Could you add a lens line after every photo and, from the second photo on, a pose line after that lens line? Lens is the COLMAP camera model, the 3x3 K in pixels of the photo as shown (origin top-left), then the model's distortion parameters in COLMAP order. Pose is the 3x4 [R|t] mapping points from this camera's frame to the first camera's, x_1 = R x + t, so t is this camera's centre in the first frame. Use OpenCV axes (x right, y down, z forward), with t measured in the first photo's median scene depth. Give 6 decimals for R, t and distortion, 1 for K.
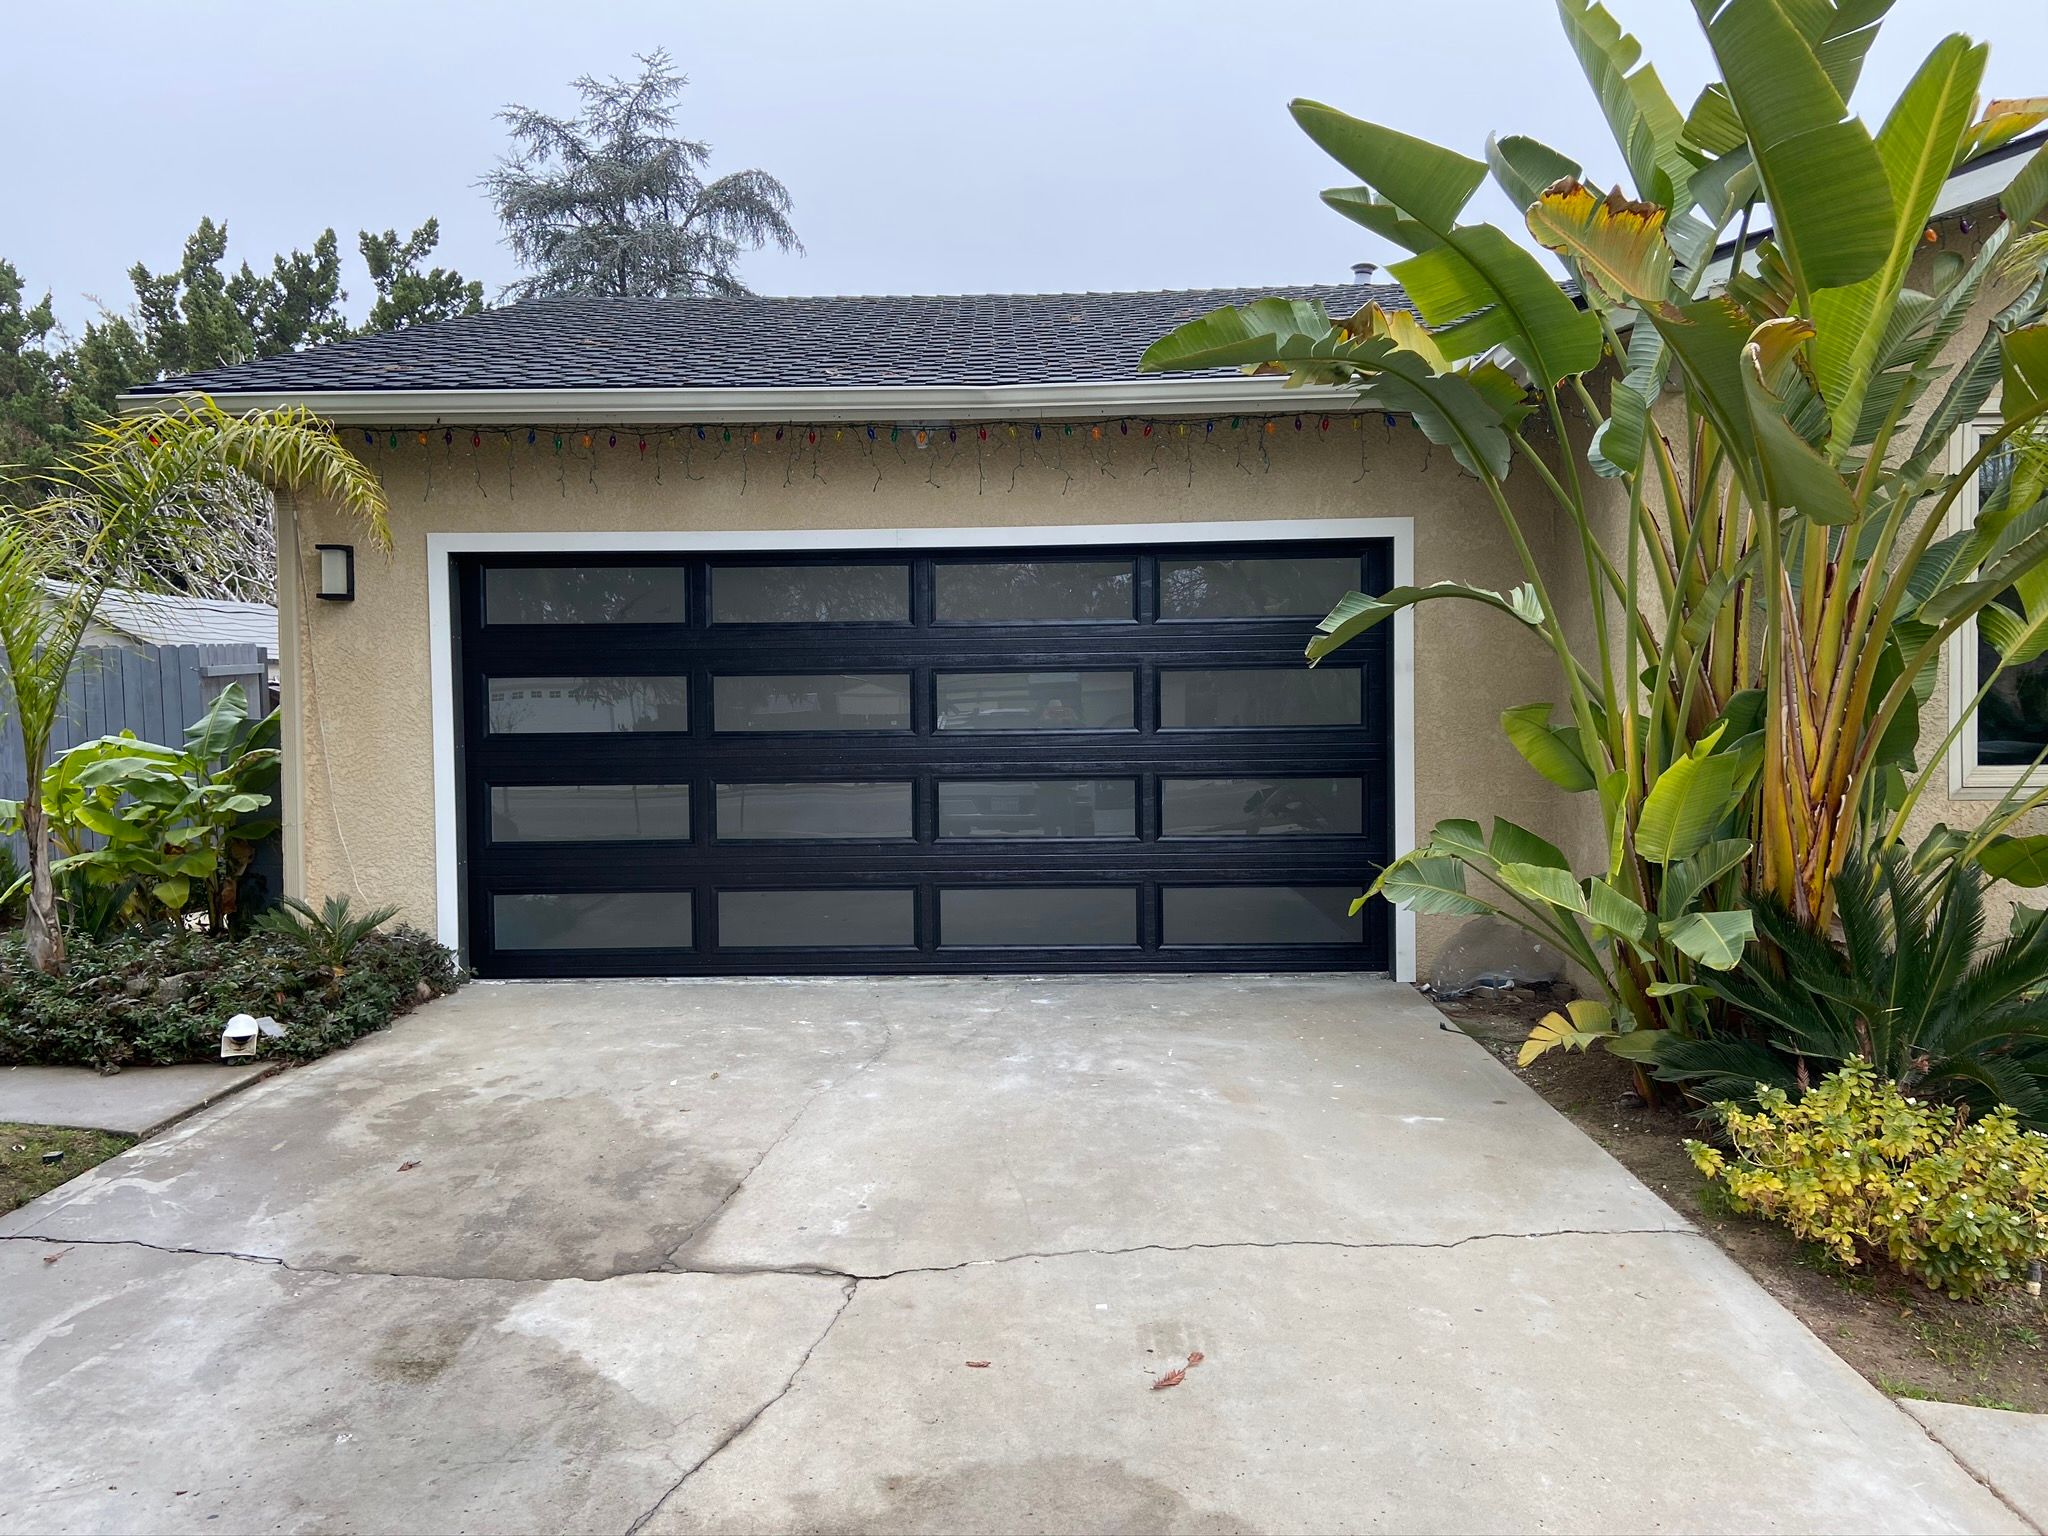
lens RADIAL K [[1541.4, 0, 1019.2], [0, 1541.4, 768.5], [0, 0, 1]] dist [0.130131, -0.160518]
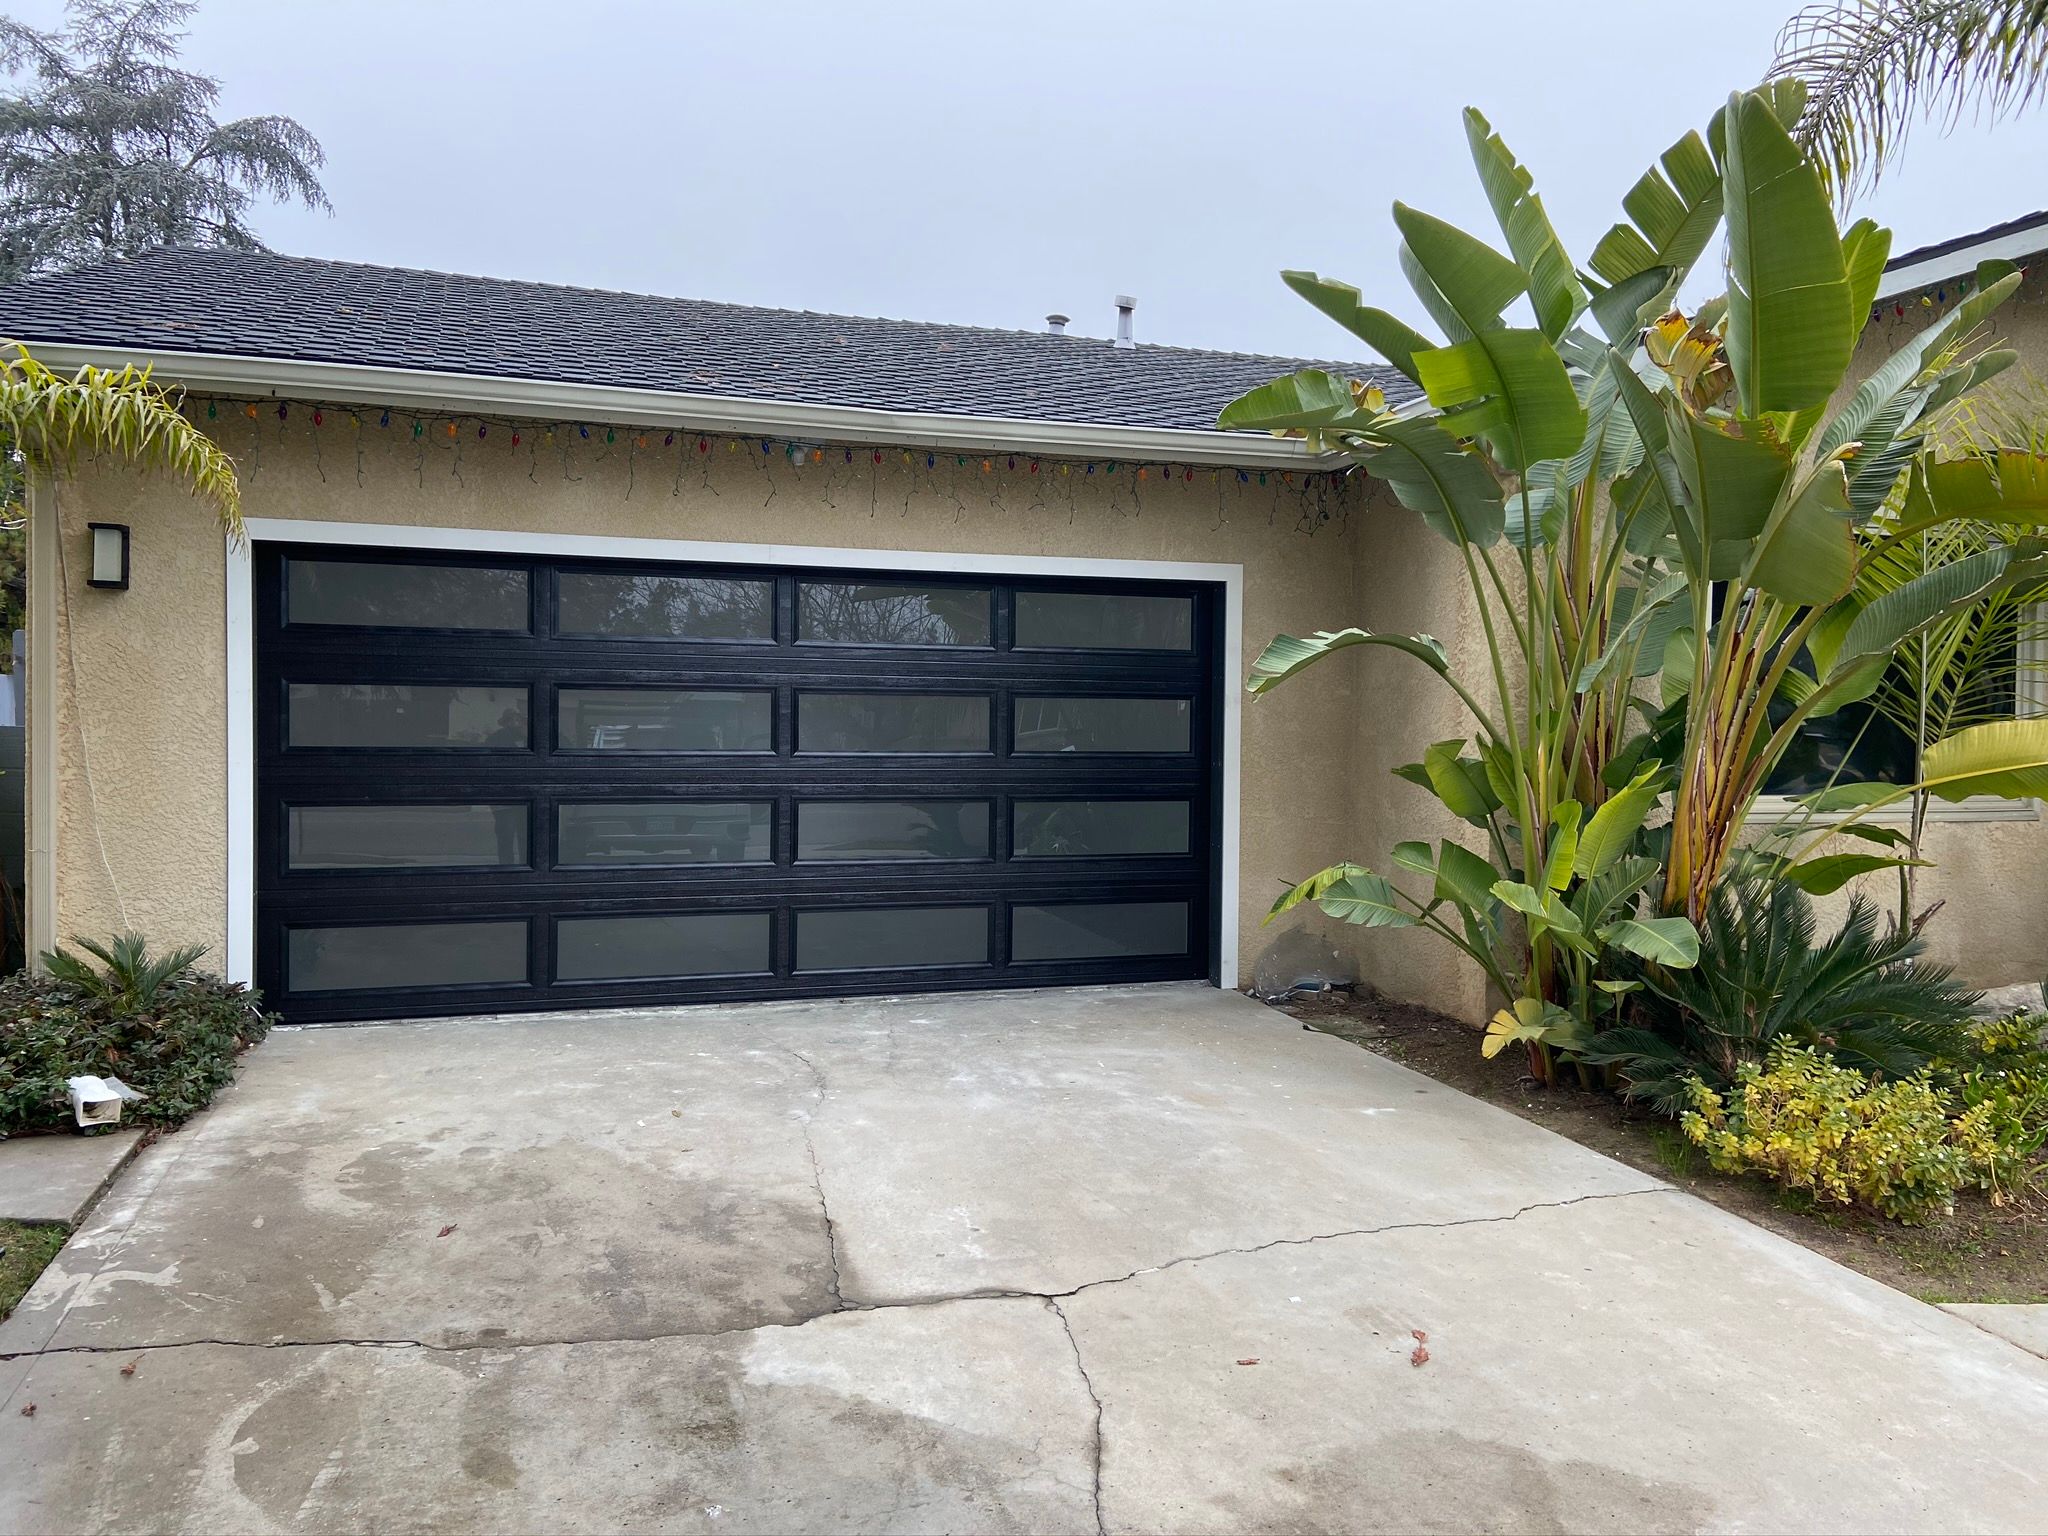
lens RADIAL K [[1541.4, 0, 1019.2], [0, 1541.4, 768.5], [0, 0, 1]] dist [0.130131, -0.160518]
pose [[0.942409, 0.012258, 0.334238, -0.383025], [-0.008956, 0.999895, -0.011419, -0.005416], [-0.334343, 0.007768, 0.942419, 0.035292]]
